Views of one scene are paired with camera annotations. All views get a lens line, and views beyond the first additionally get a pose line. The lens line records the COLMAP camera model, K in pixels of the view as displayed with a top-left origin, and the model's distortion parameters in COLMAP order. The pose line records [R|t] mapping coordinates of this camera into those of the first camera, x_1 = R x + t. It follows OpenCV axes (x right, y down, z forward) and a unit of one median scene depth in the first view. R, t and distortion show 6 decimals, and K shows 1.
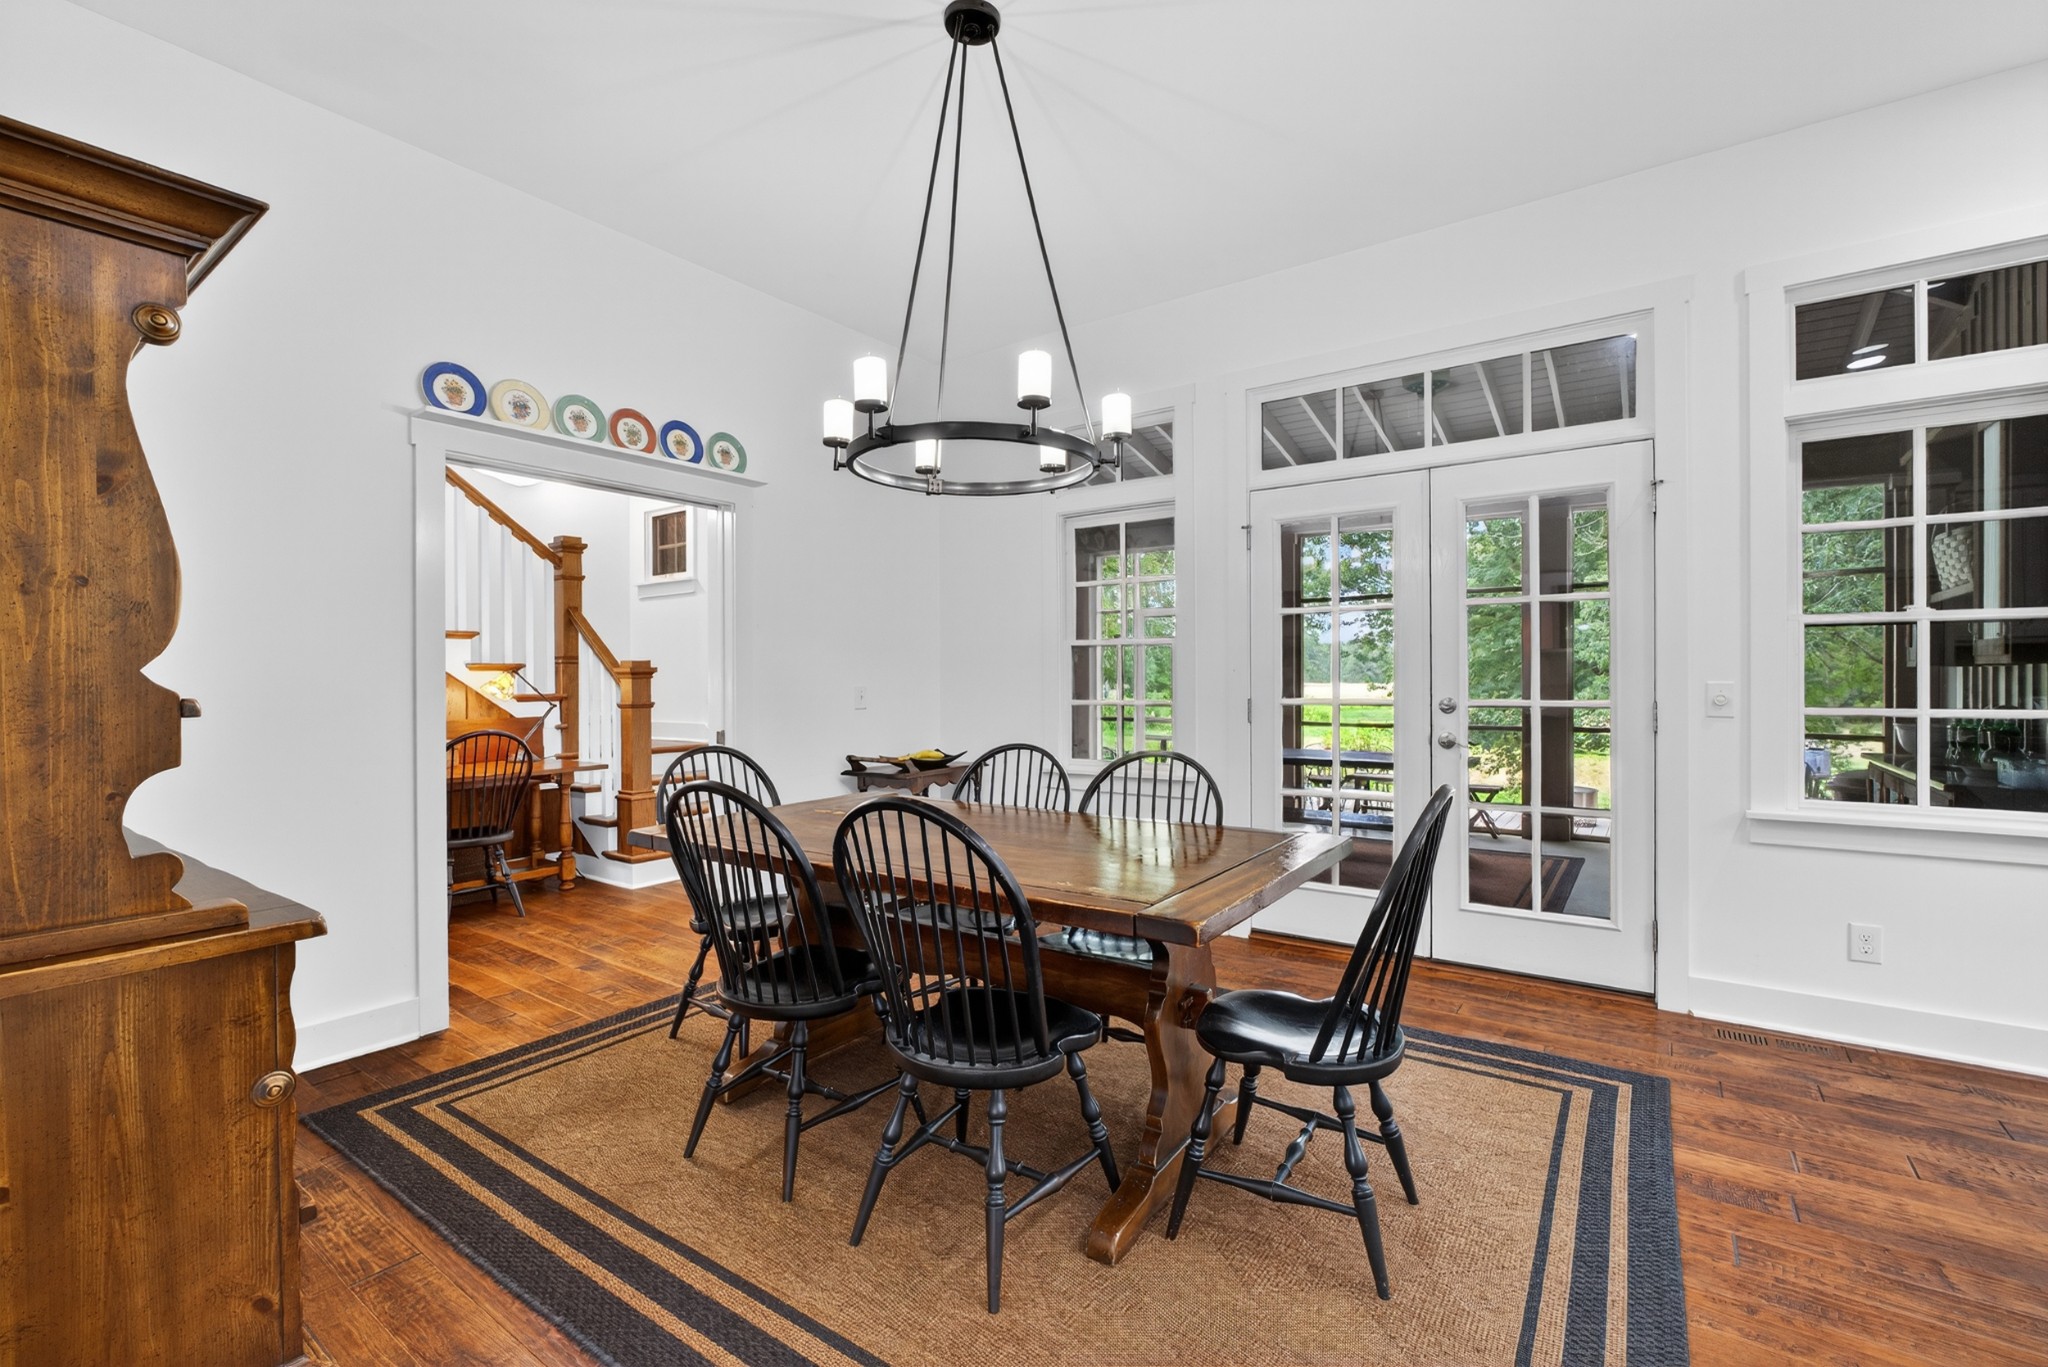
lens RADIAL K [[903.9, 0, 1024.0], [0, 903.9, 683.5], [0, 0, 1]] dist [-0.002802, -0.000187]
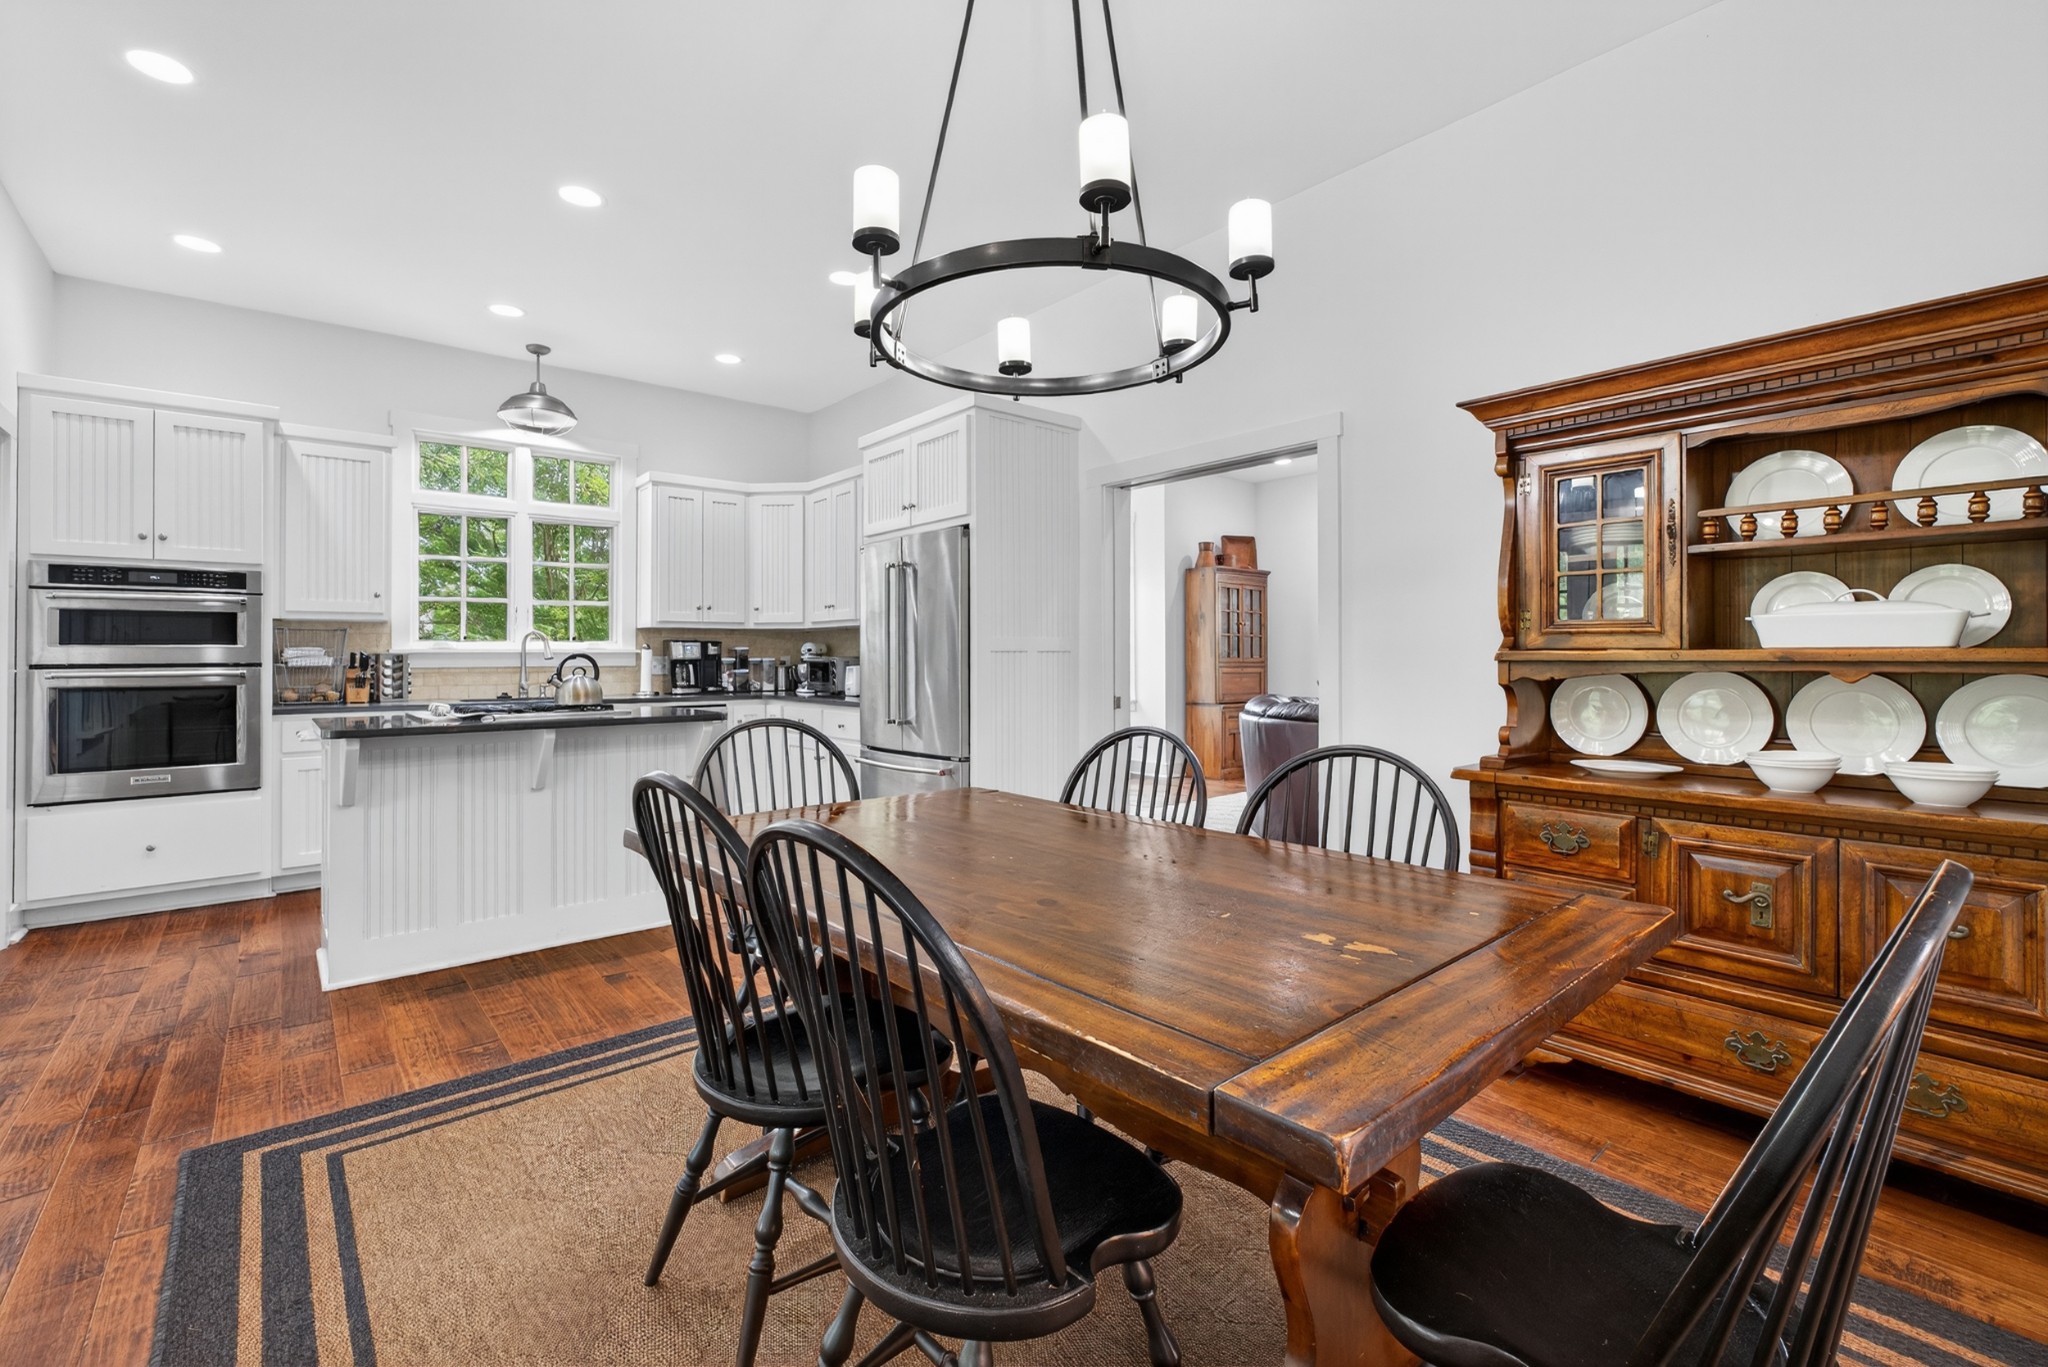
lens RADIAL K [[897.6, 0, 1017.1], [0, 897.6, 653.3], [0, 0, 1]] dist [-0.002644, -0.000367]
pose [[-0.966671, 0.003925, 0.255994, -0.210727], [0.006054, 0.999953, 0.007528, -0.005049], [-0.255952, 0.008827, -0.966649, 1.658398]]
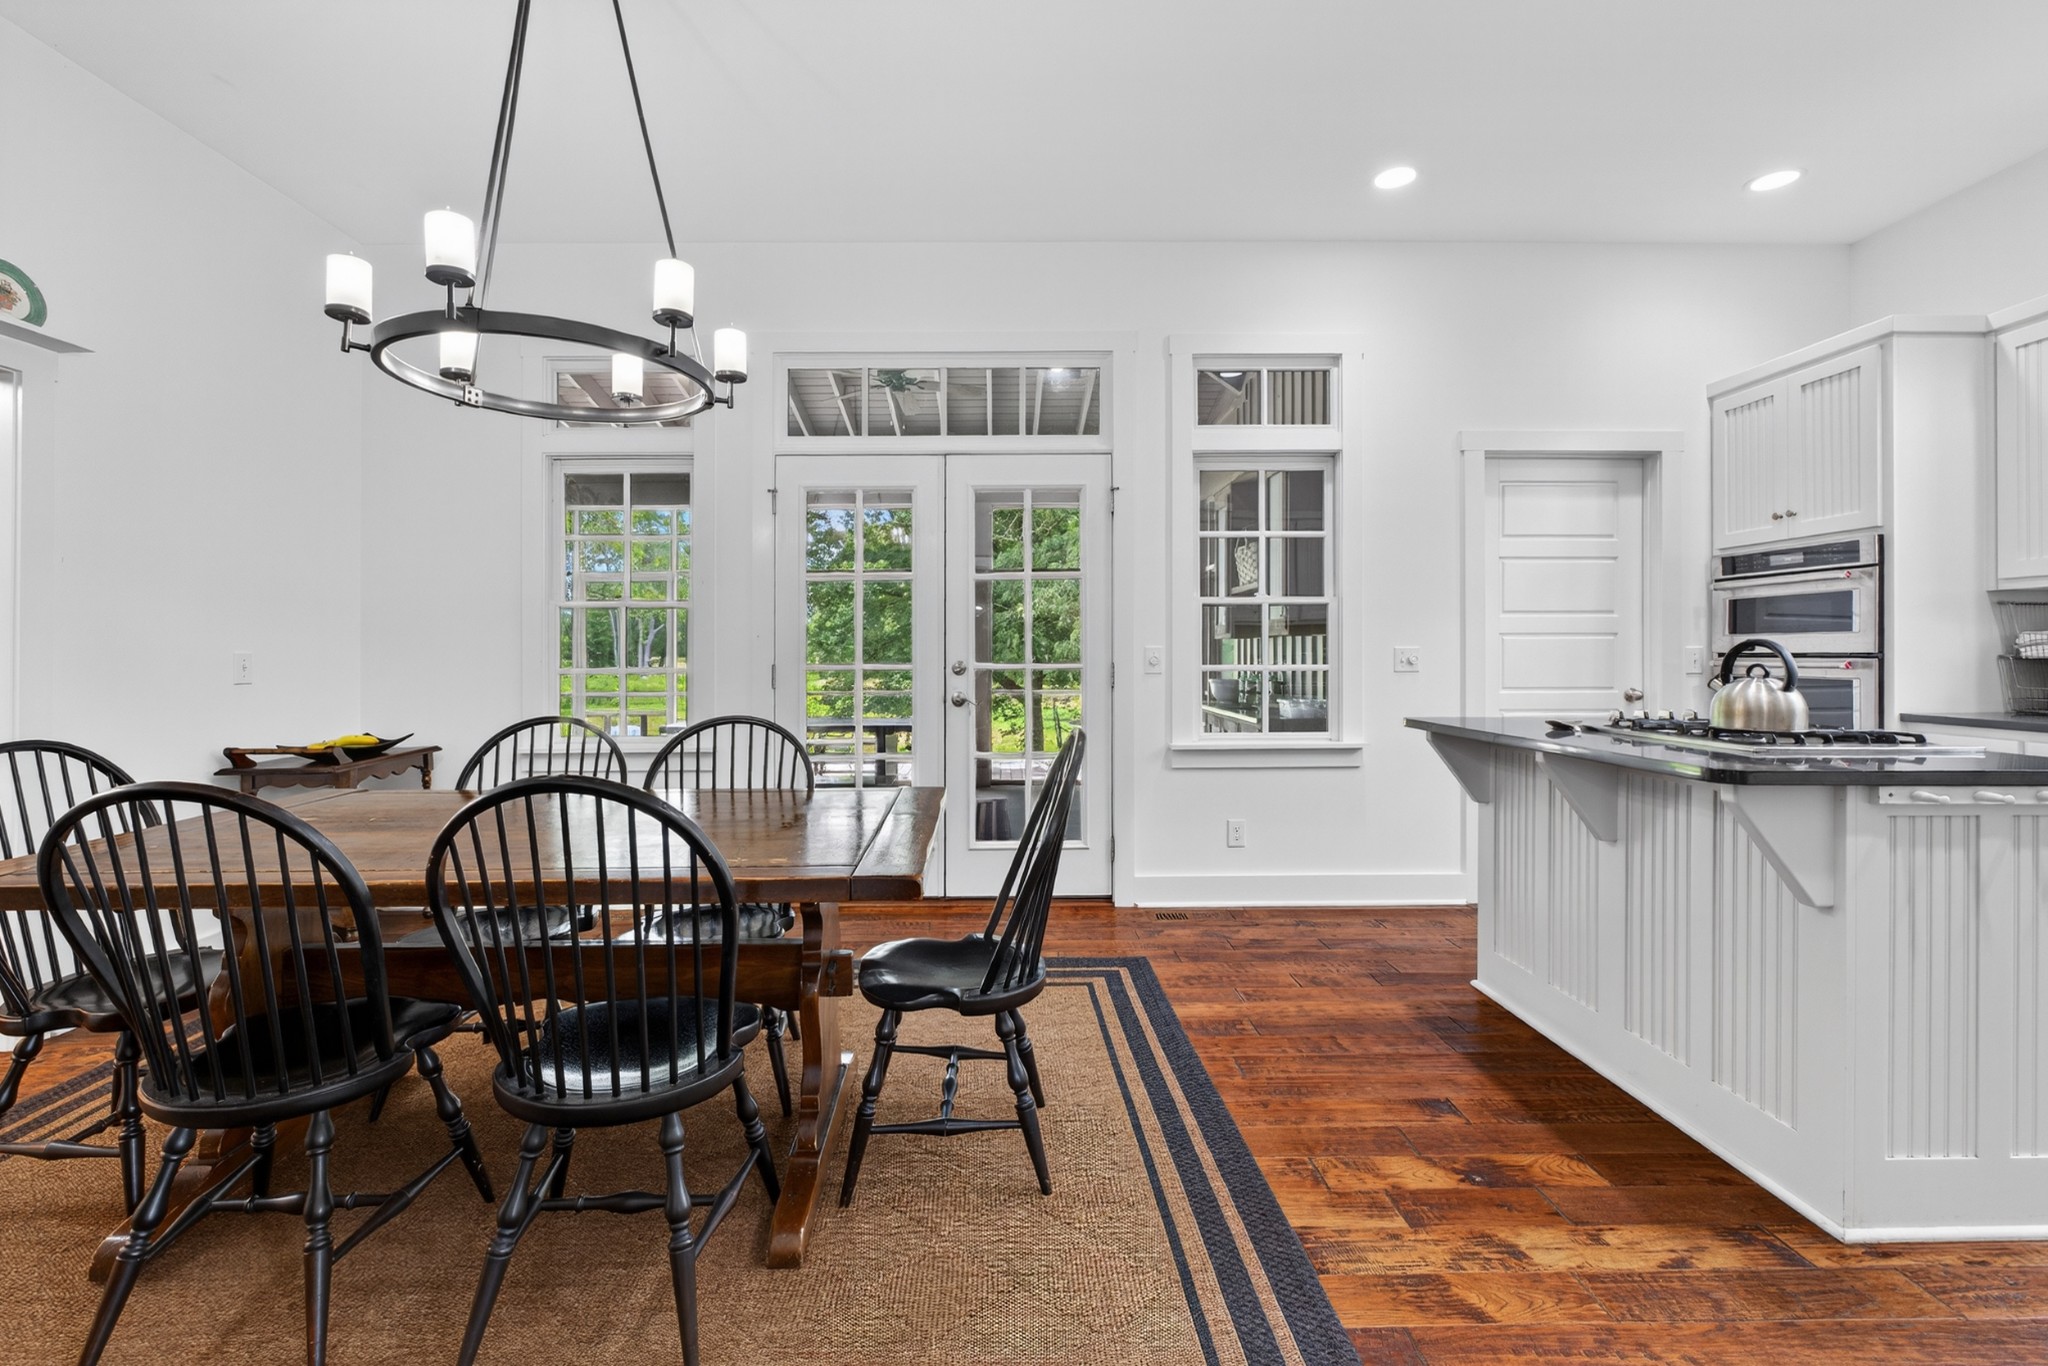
lens RADIAL K [[897.6, 0, 1017.1], [0, 897.6, 652.8], [0, 0, 1]] dist [-0.002644, -0.000367]
pose [[0.805930, -0.001555, 0.592008, -0.191166], [0.005775, 0.999970, -0.005236, 0.015434], [-0.591982, 0.007639, 0.805915, 0.088017]]
